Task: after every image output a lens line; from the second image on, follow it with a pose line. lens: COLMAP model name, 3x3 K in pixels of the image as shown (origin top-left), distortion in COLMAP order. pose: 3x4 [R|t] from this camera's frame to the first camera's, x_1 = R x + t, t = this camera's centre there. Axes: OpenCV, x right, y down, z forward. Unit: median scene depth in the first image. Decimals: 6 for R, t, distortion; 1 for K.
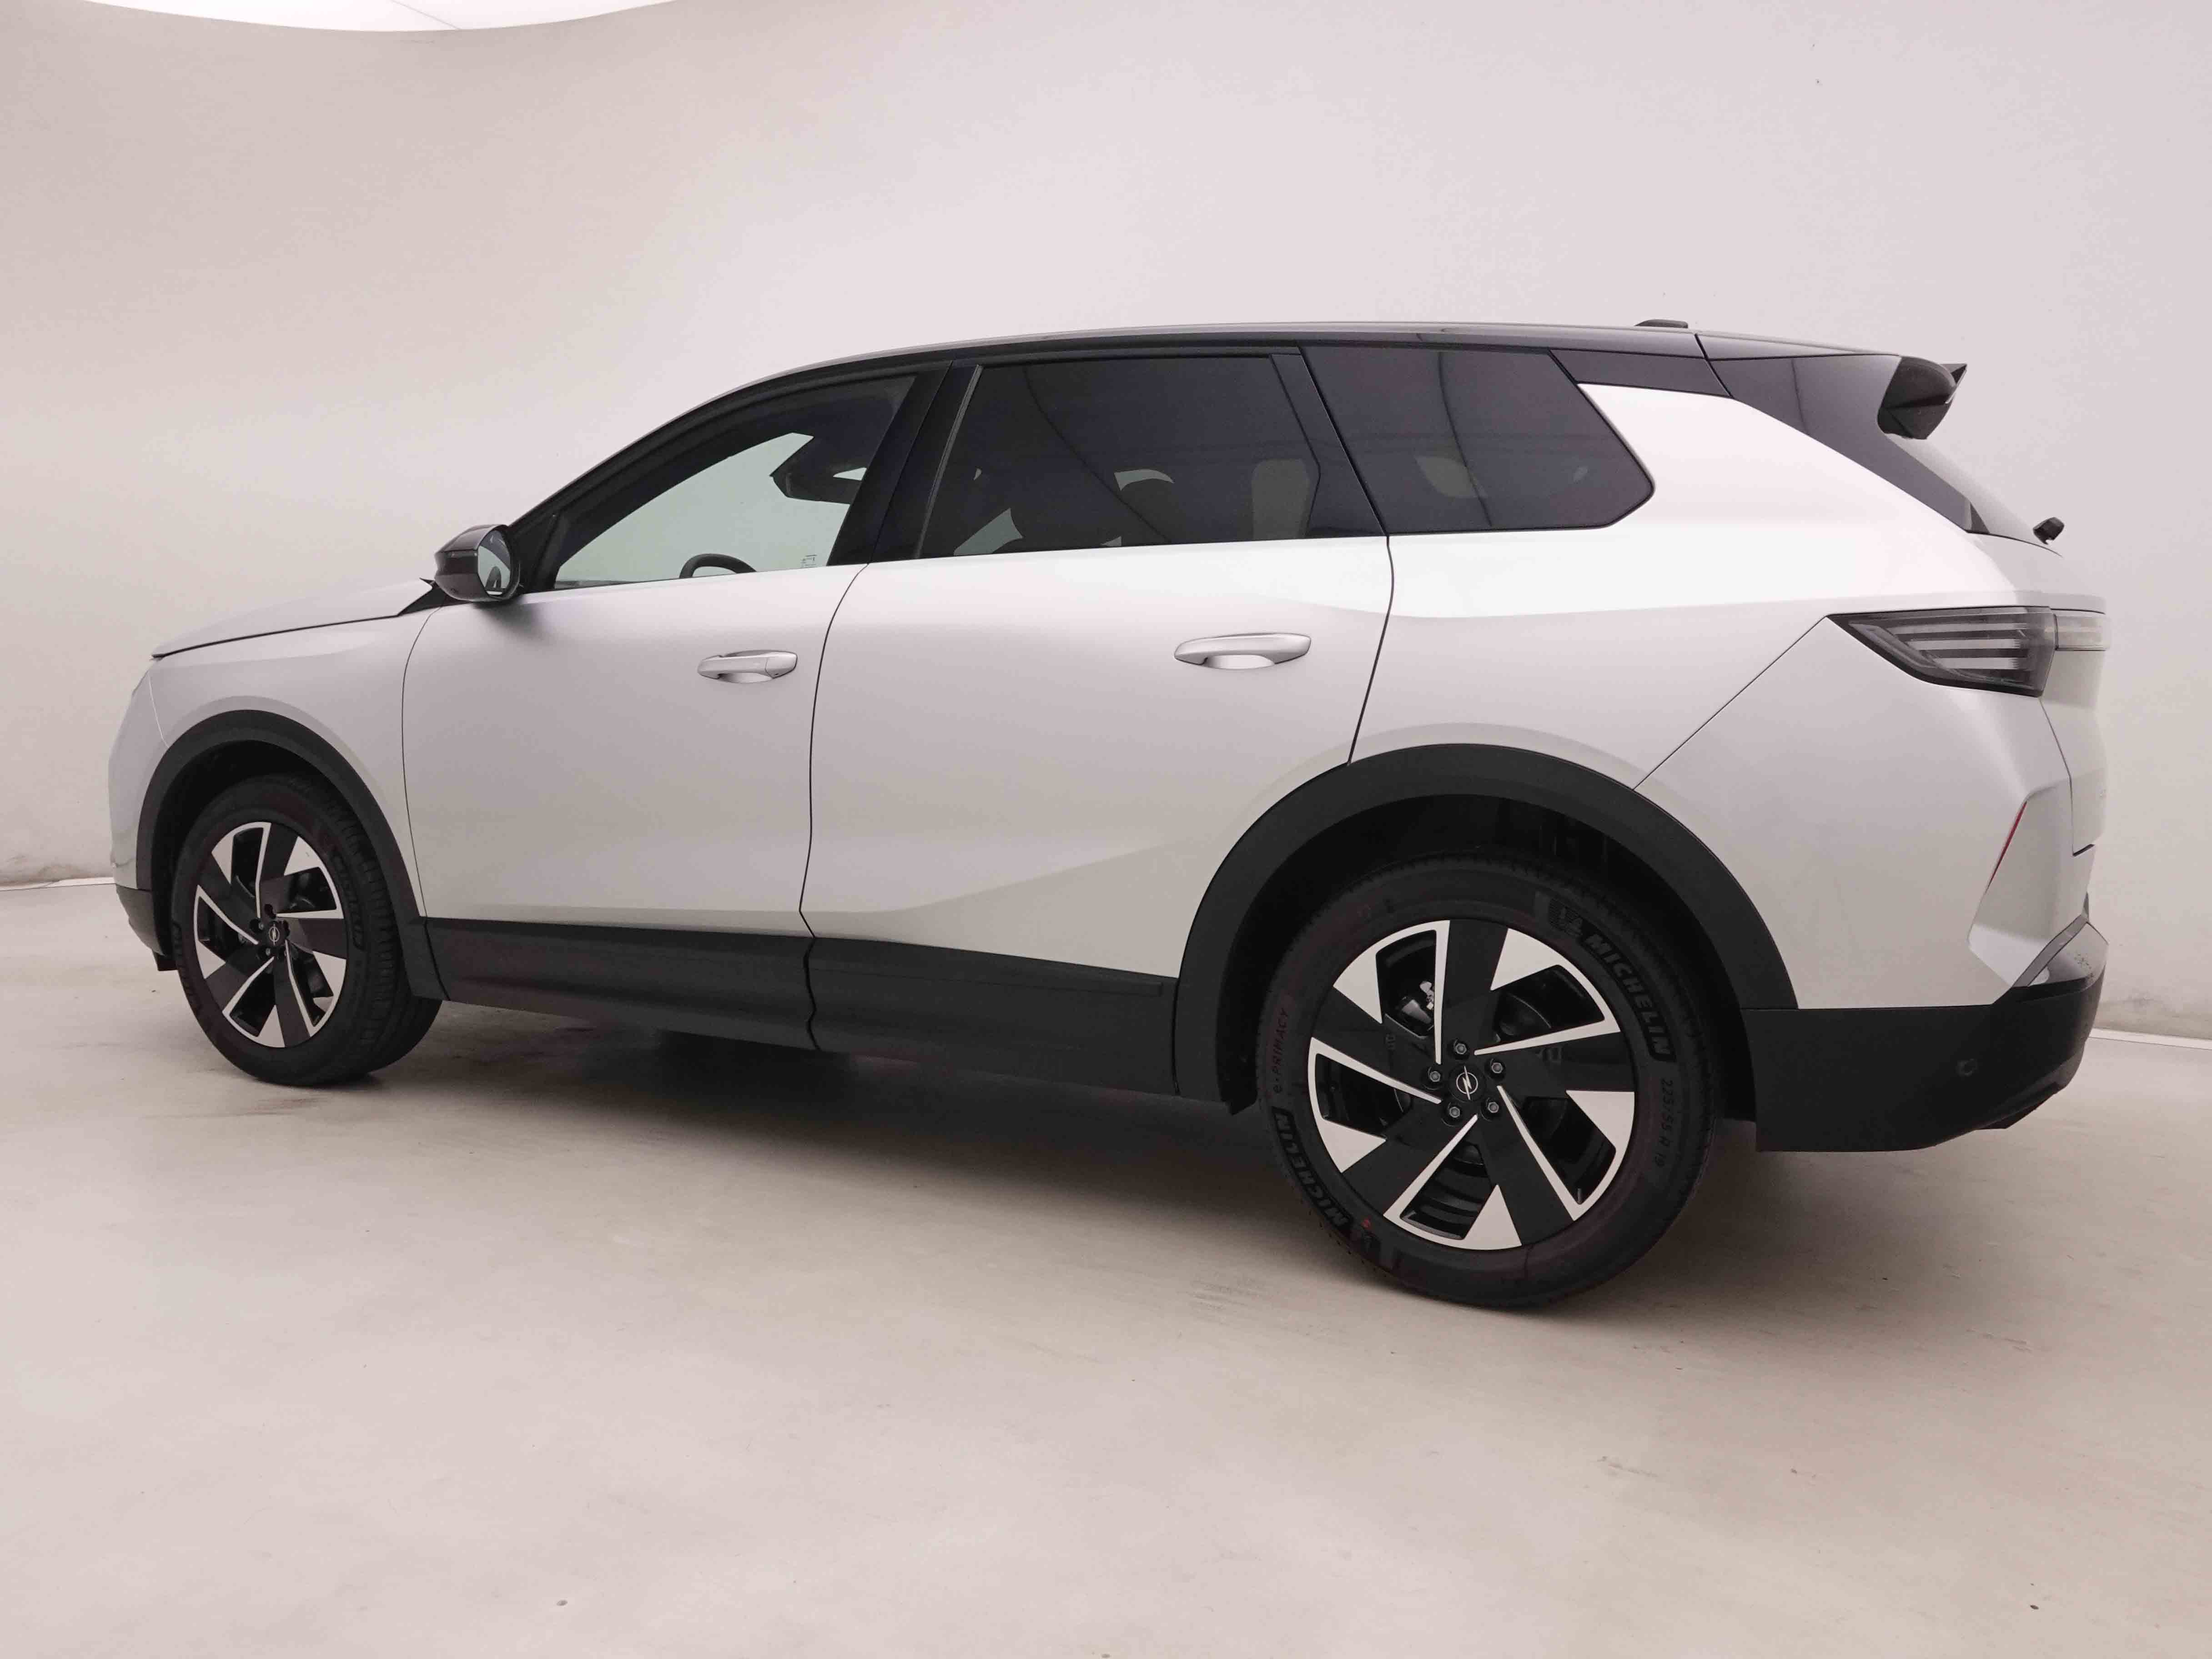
lens RADIAL K [[1715.6, 0, 1104.4], [0, 1715.6, 826.1], [0, 0, 1]] dist [0.004869, -0.012629]
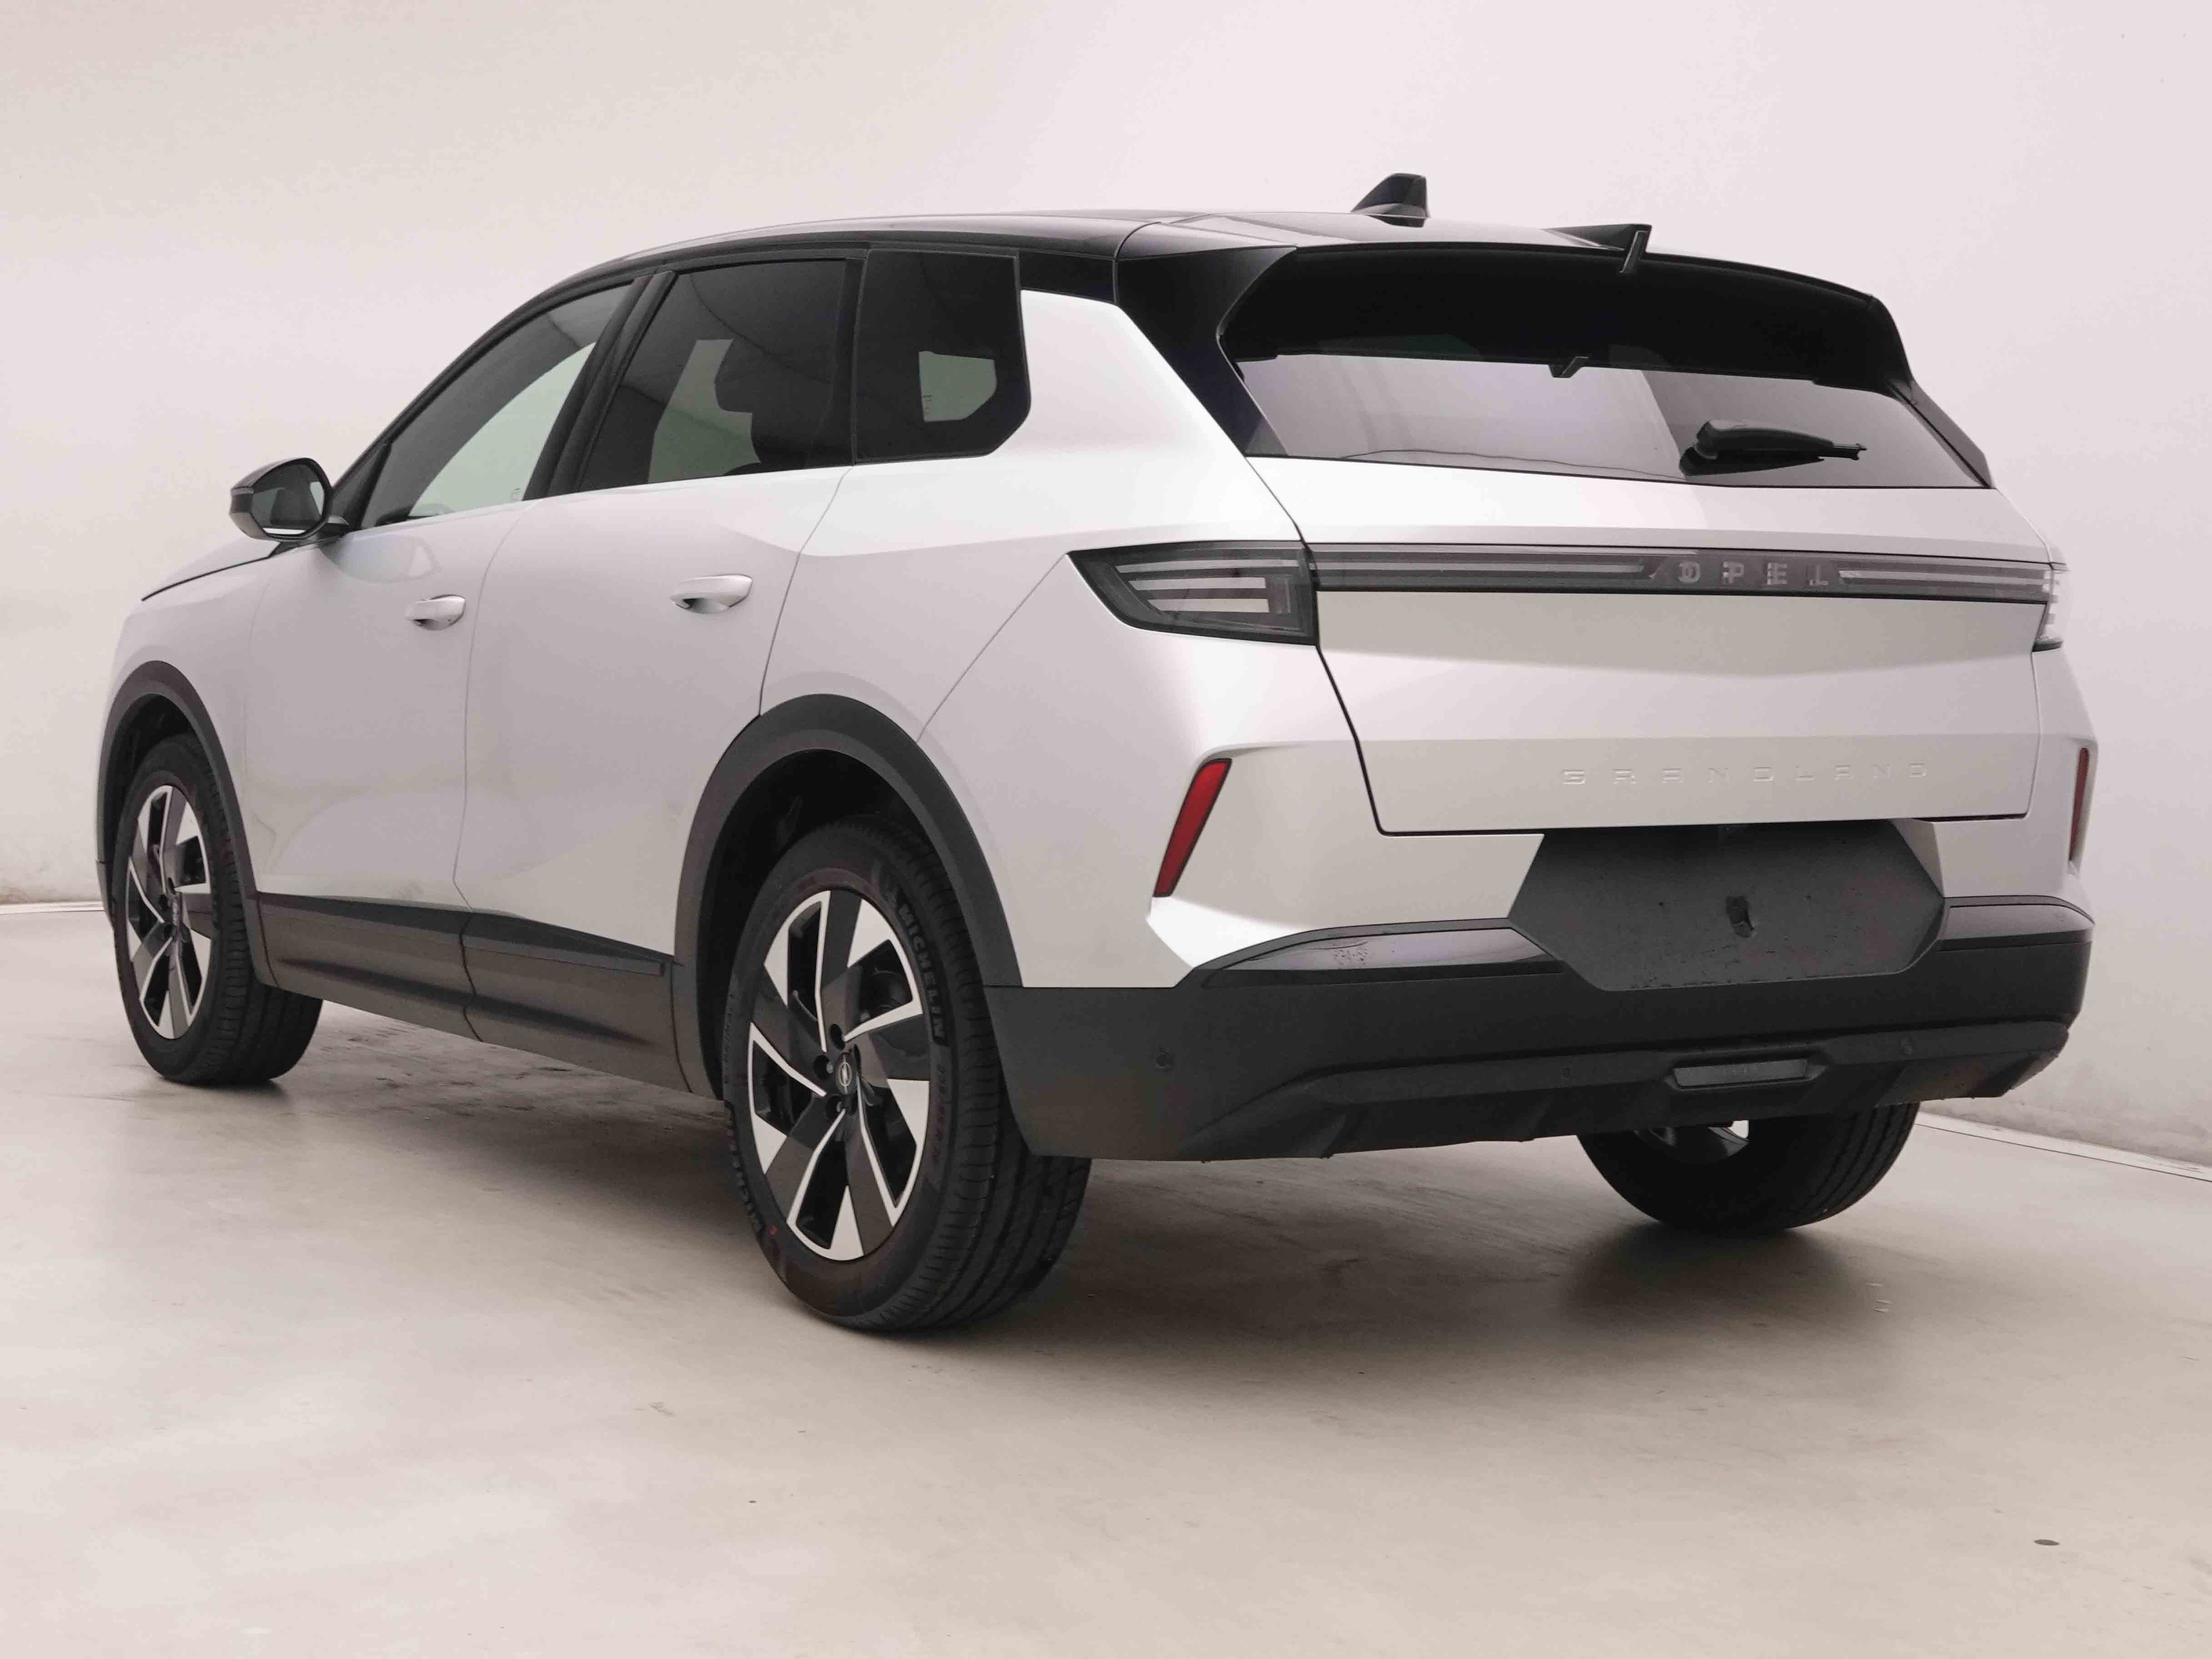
lens RADIAL K [[3610.0, 0, 1106.5], [0, 3610.0, 825.1], [0, 0, 1]] dist [-0.070232, 0.000000]
pose [[0.868561, 0.032290, -0.494529, 1.255396], [-0.055153, 0.997974, -0.031706, 0.072100], [0.492503, 0.054813, 0.868583, -0.572324]]
